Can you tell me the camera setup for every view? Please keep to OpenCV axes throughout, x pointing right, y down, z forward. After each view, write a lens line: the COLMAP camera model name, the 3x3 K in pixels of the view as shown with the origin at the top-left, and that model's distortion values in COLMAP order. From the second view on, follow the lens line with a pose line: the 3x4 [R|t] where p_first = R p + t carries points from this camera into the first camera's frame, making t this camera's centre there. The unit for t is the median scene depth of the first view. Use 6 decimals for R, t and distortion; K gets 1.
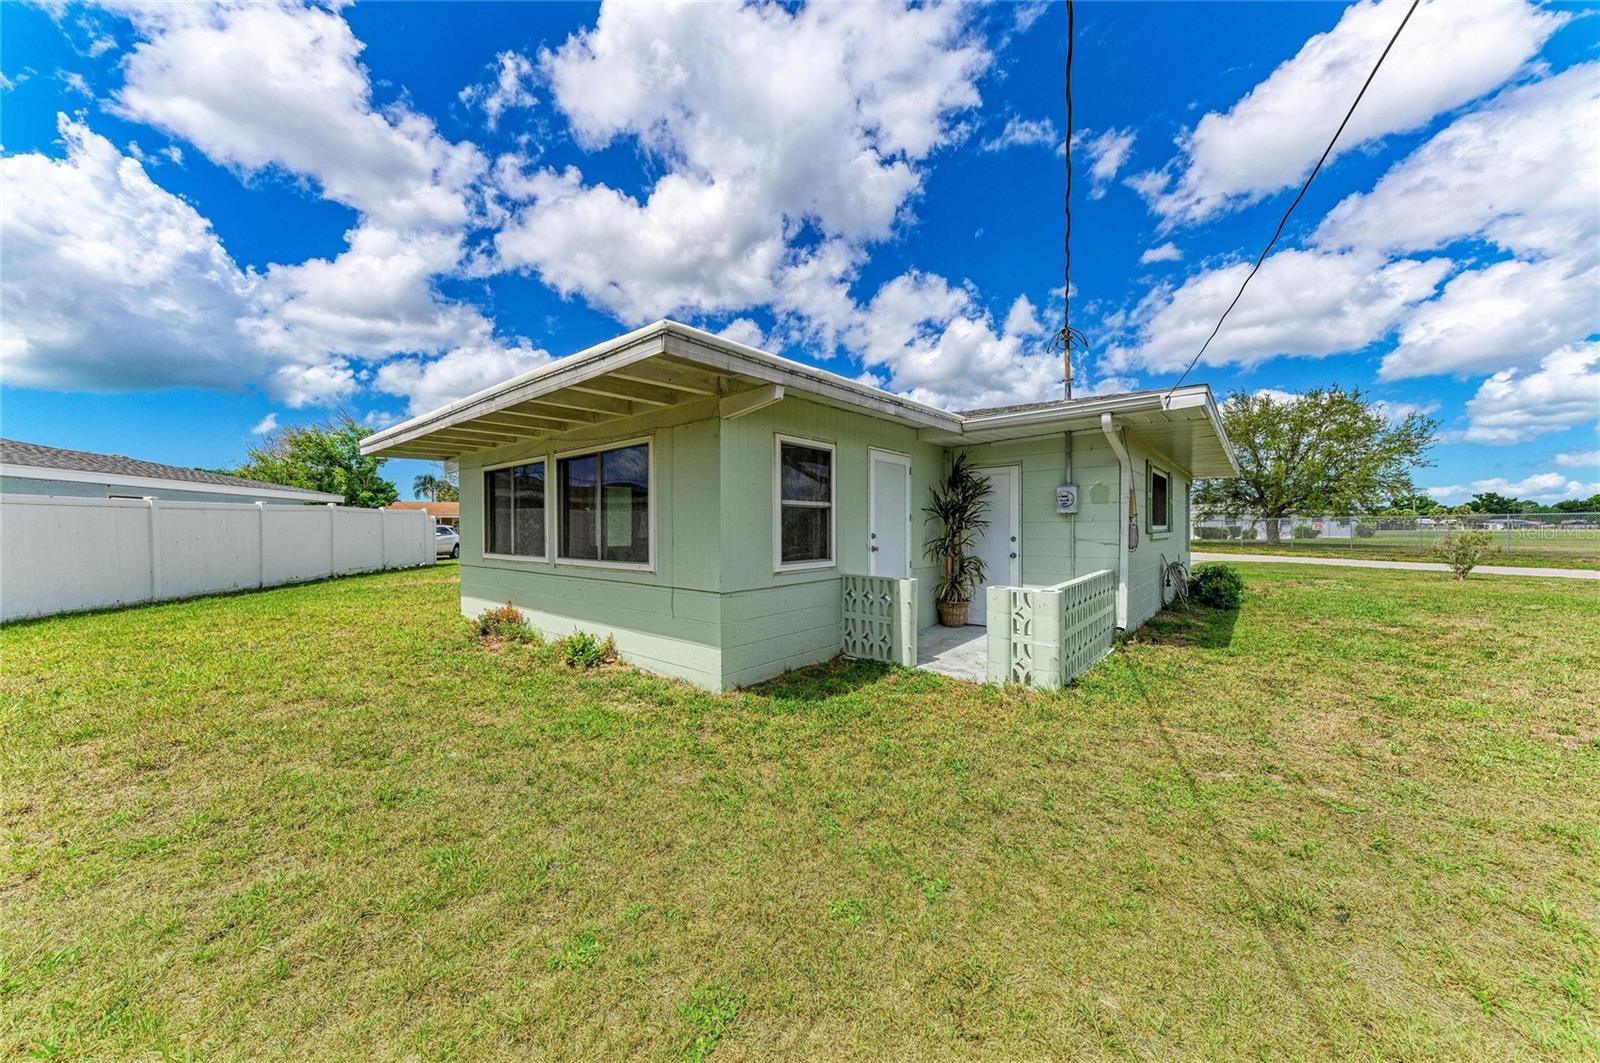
lens RADIAL K [[544.2, 0, 800.0], [0, 544.2, 531.5], [0, 0, 1]] dist [0.020859, -0.005766]
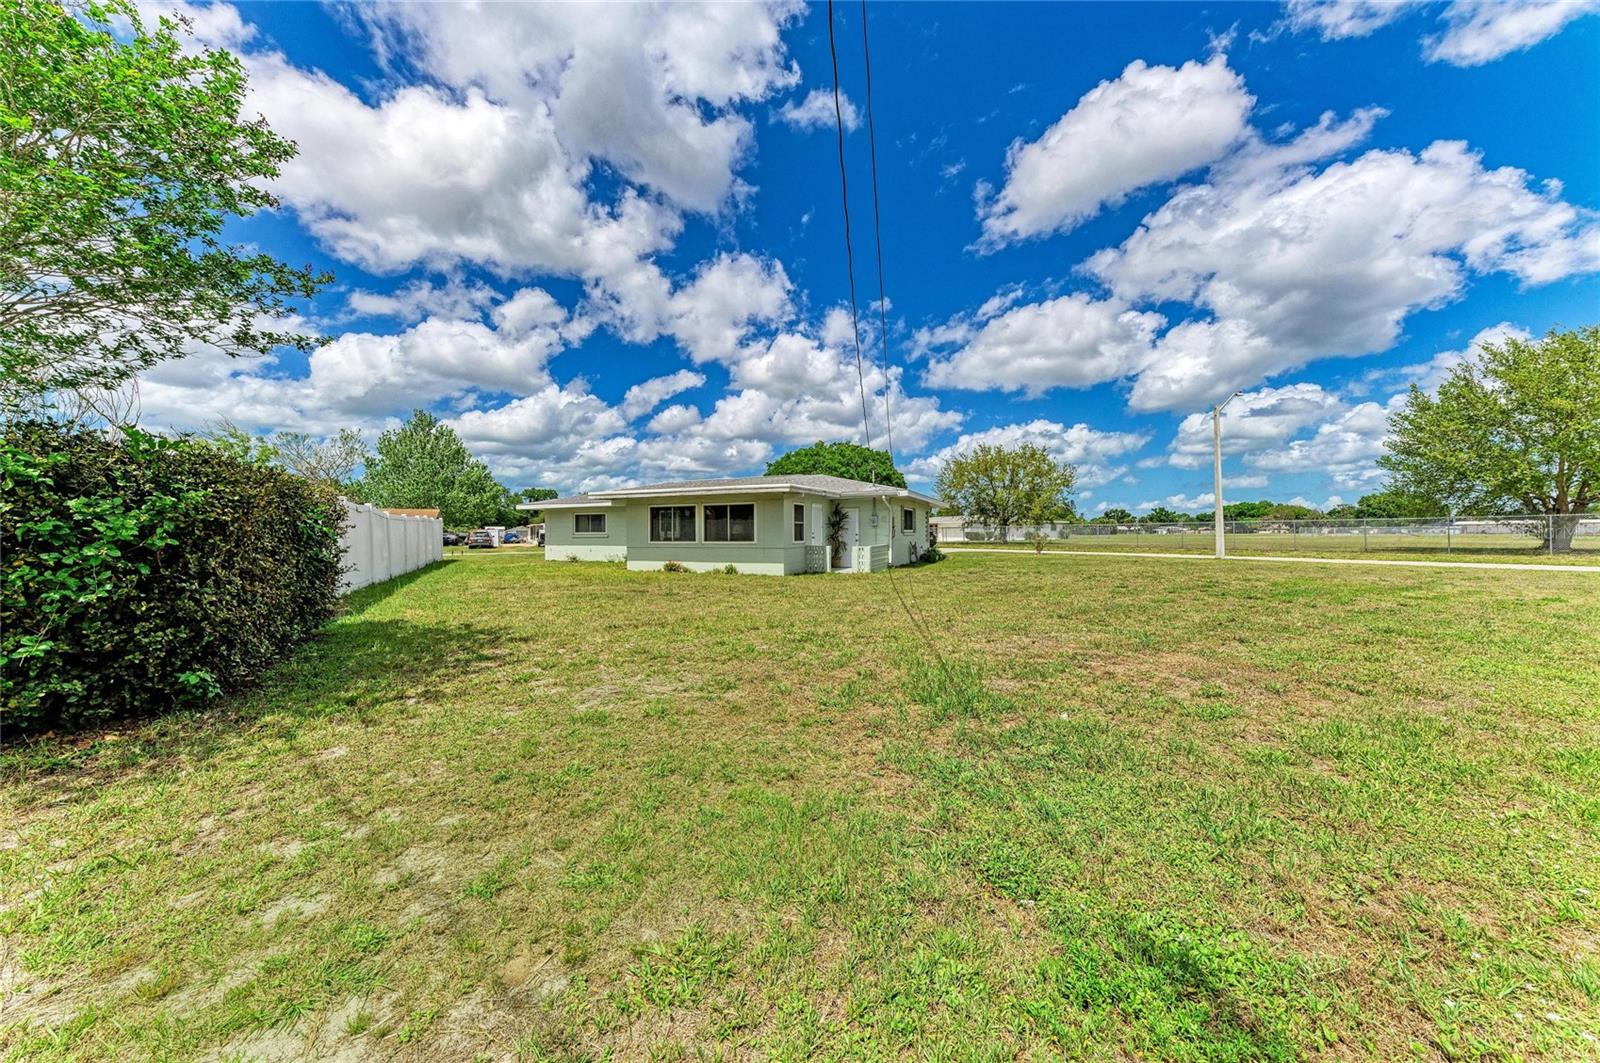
lens RADIAL K [[544.2, 0, 800.0], [0, 544.2, 531.5], [0, 0, 1]] dist [0.020859, -0.005766]
pose [[0.955401, -0.000350, 0.295311, -0.714199], [0.003451, 0.999944, -0.009979, 0.024596], [-0.295291, 0.010553, 0.955349, -1.591179]]
